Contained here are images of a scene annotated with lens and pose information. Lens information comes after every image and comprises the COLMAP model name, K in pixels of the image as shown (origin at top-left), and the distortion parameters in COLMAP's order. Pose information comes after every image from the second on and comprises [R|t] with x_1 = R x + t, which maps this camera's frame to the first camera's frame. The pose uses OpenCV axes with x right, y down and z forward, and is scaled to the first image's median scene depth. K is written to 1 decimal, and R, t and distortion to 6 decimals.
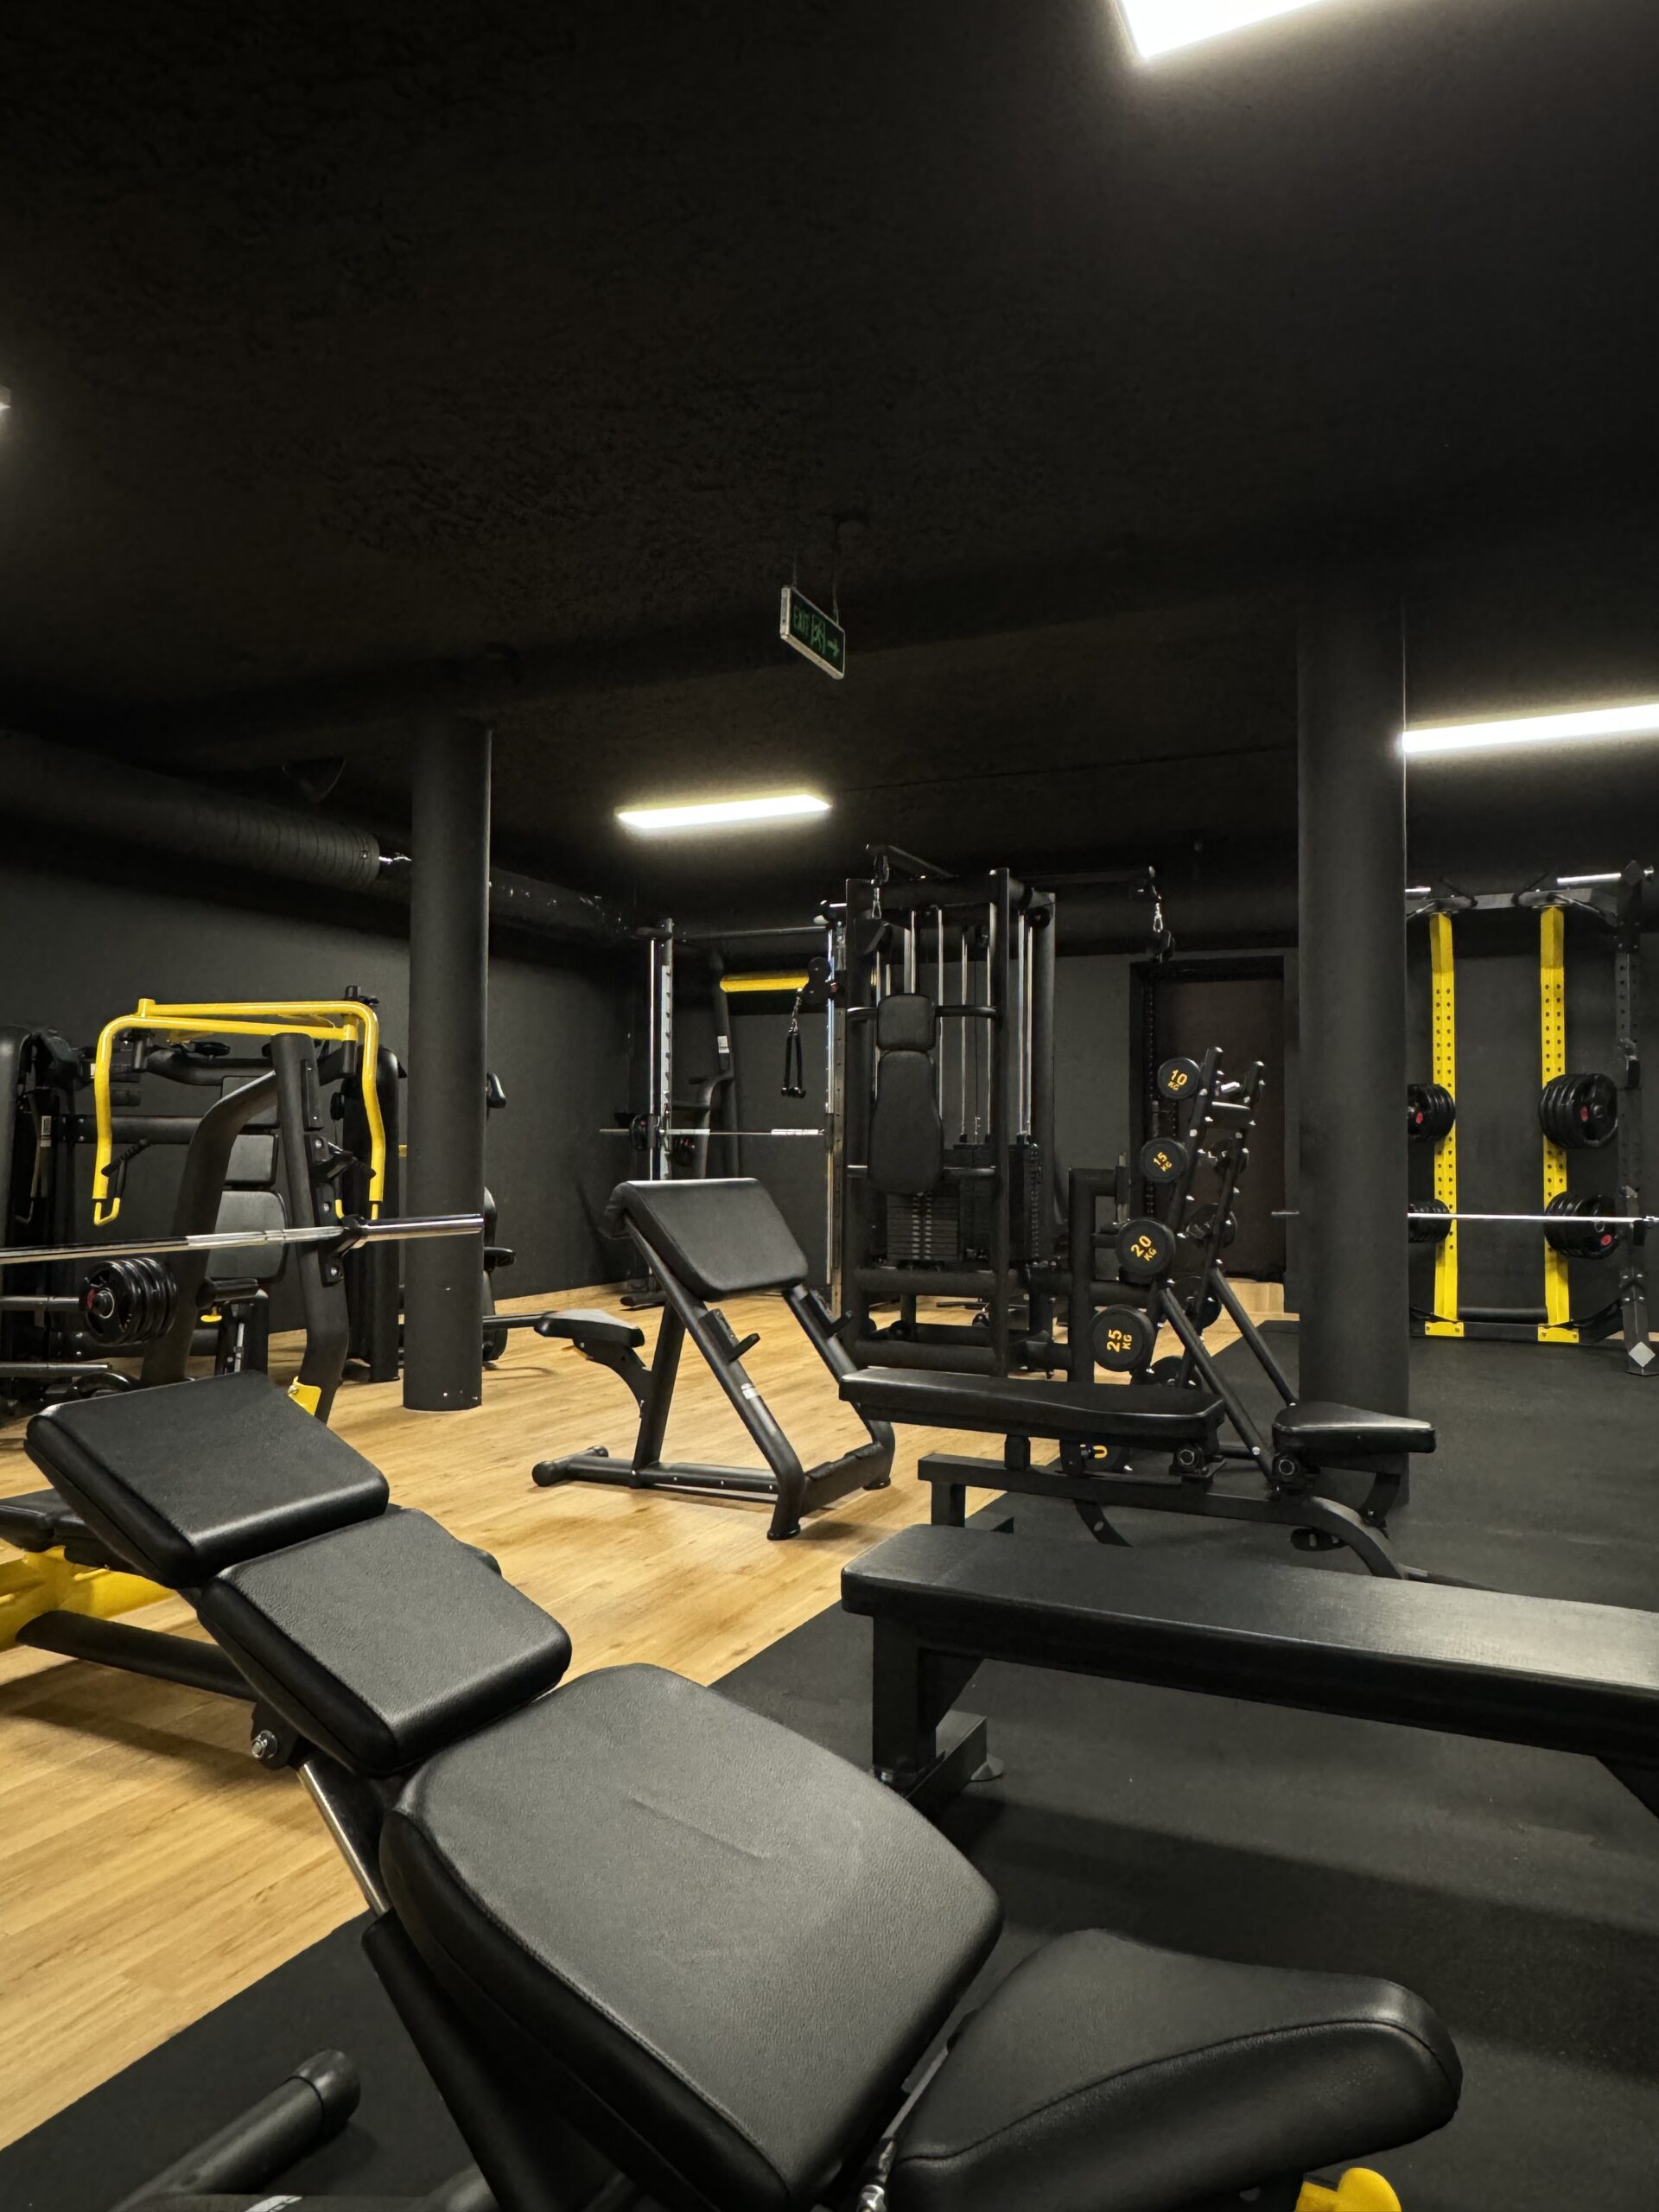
lens RADIAL K [[1482.9, 0, 827.2], [0, 1482.9, 1108.3], [0, 0, 1]] dist [0.003124, -0.001319]
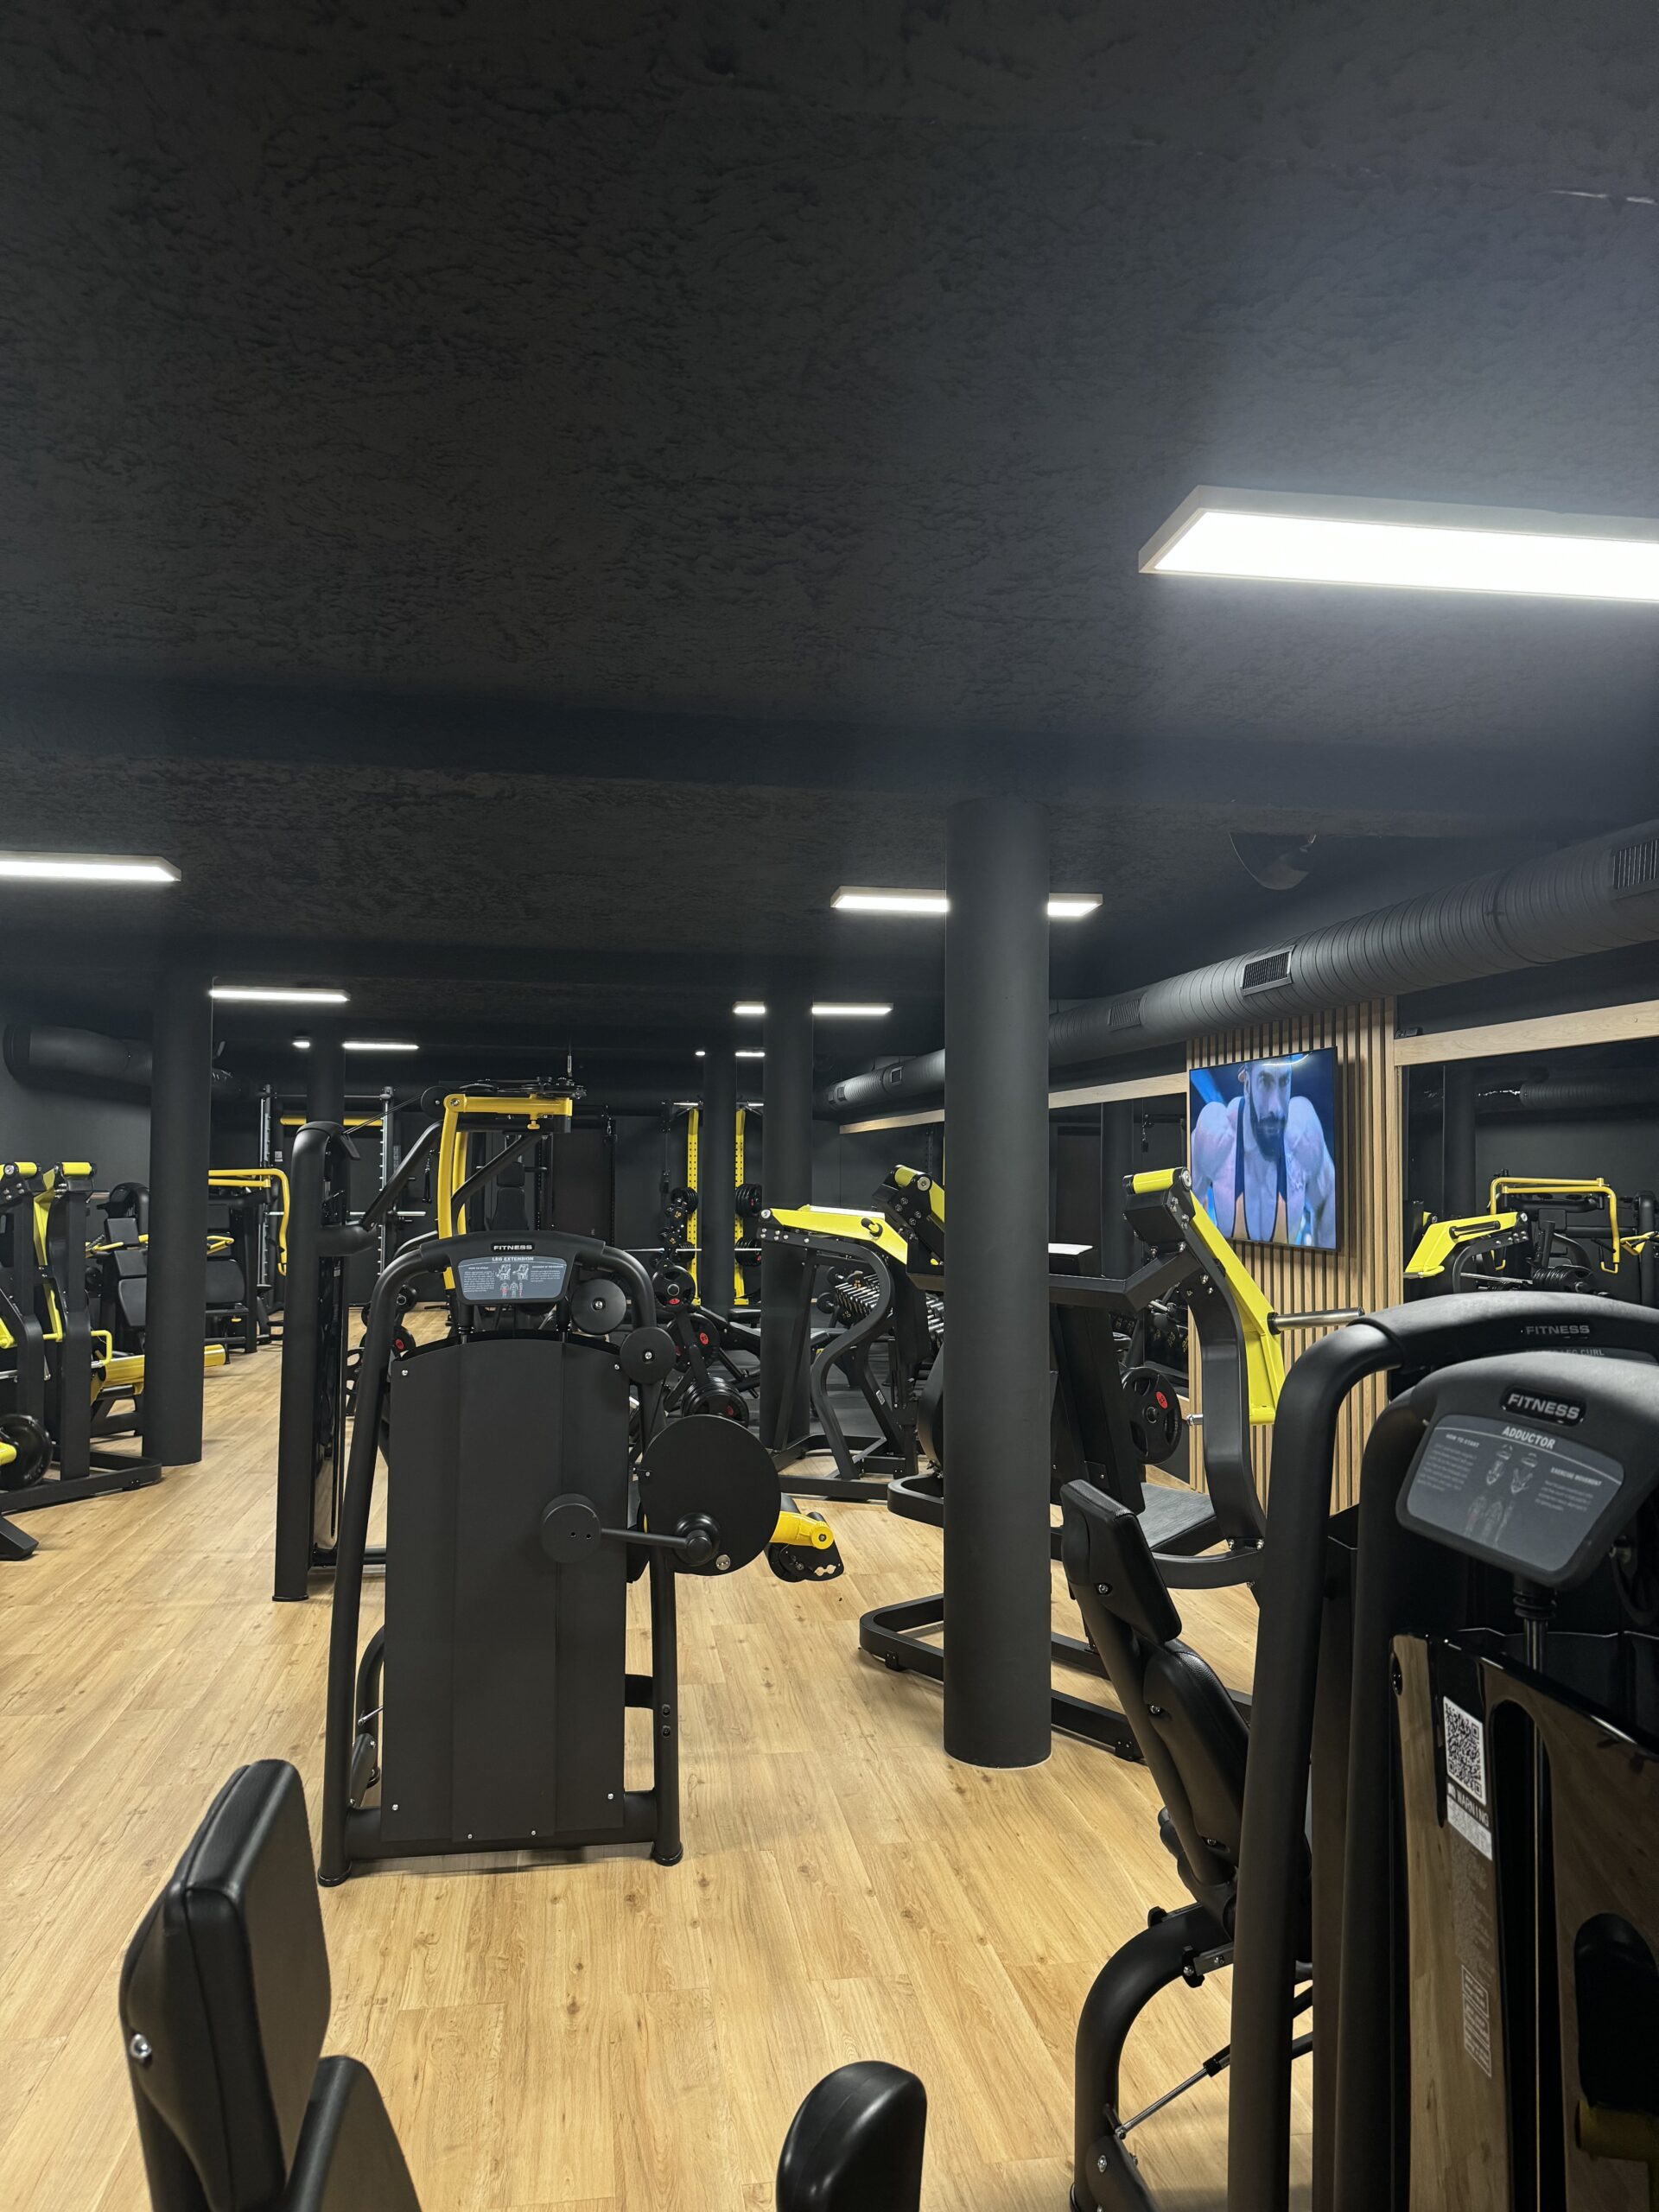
lens RADIAL K [[1550.9, 0, 808.2], [0, 1550.9, 1113.3], [0, 0, 1]] dist [0.051747, -0.045458]
pose [[0.835949, 0.015378, 0.548592, -0.701573], [-0.012053, 0.999881, -0.009662, -0.108111], [-0.548675, 0.001465, 0.836035, -0.996145]]
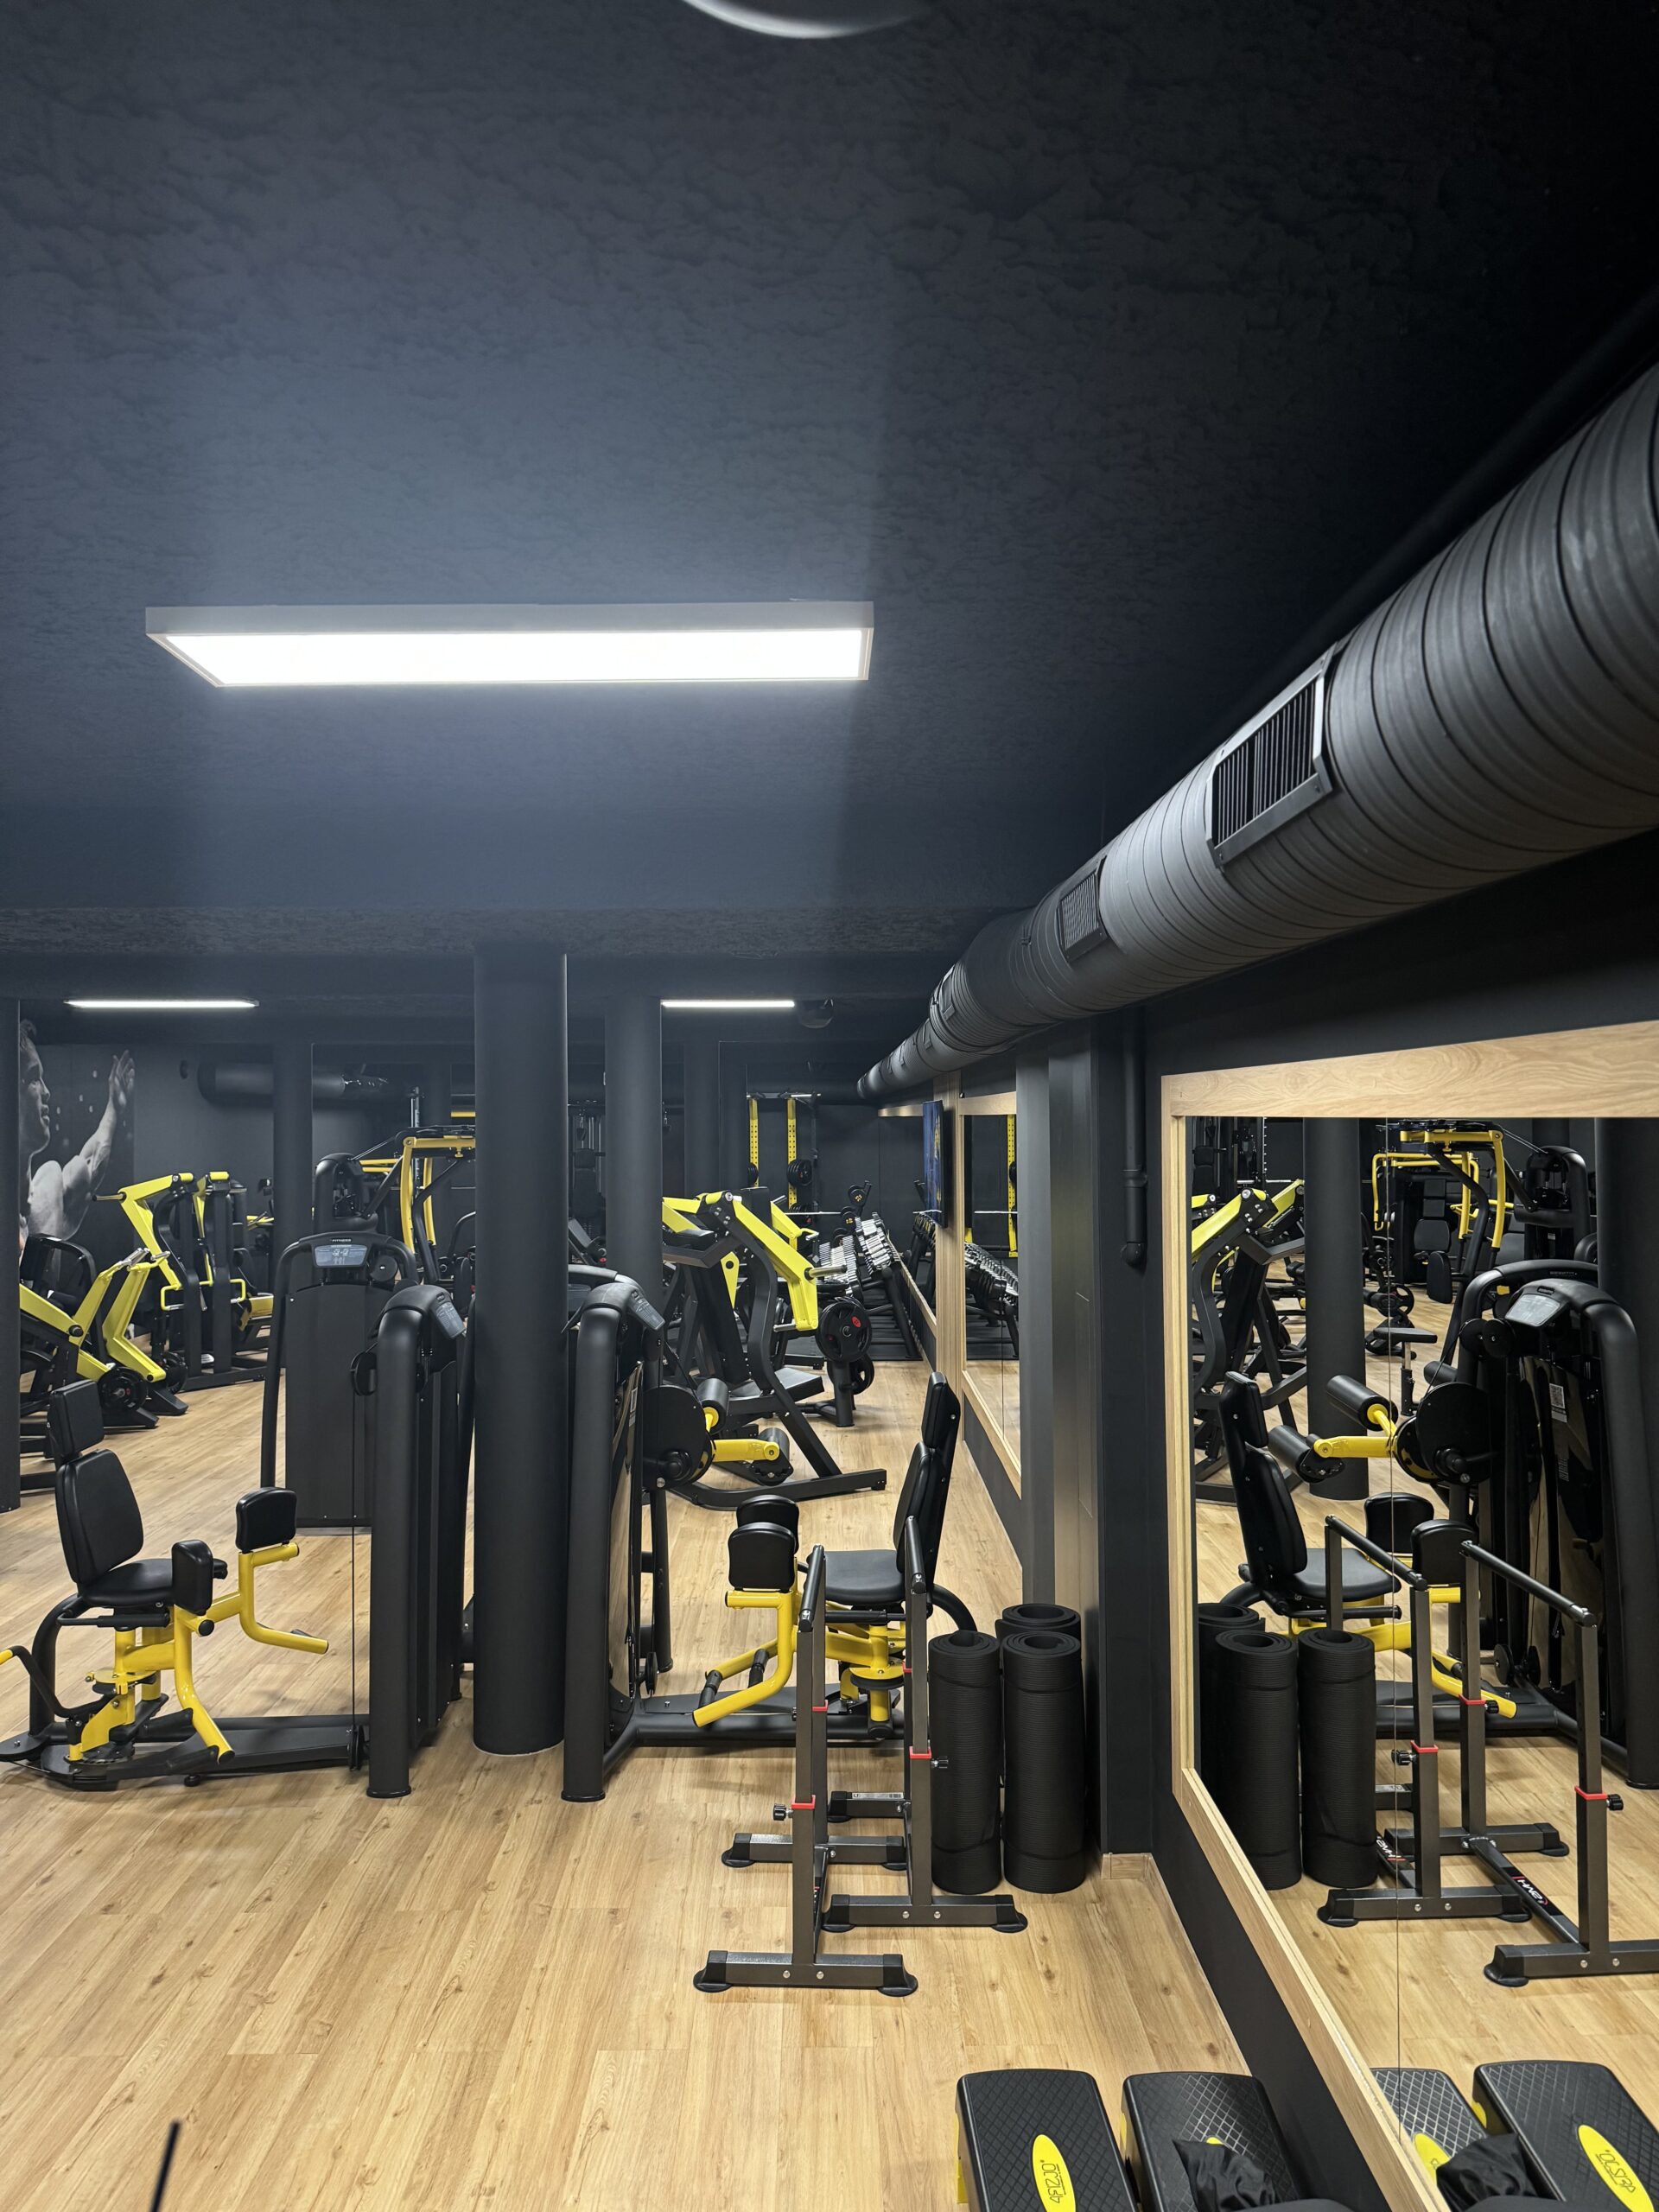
lens RADIAL K [[1550.9, 0, 813.2], [0, 1550.9, 1083.8], [0, 0, 1]] dist [0.051747, -0.045458]
pose [[0.906588, -0.006206, 0.421972, -0.663582], [0.005310, 0.999980, 0.003299, -0.171107], [-0.421984, -0.000750, 0.906603, -1.571145]]
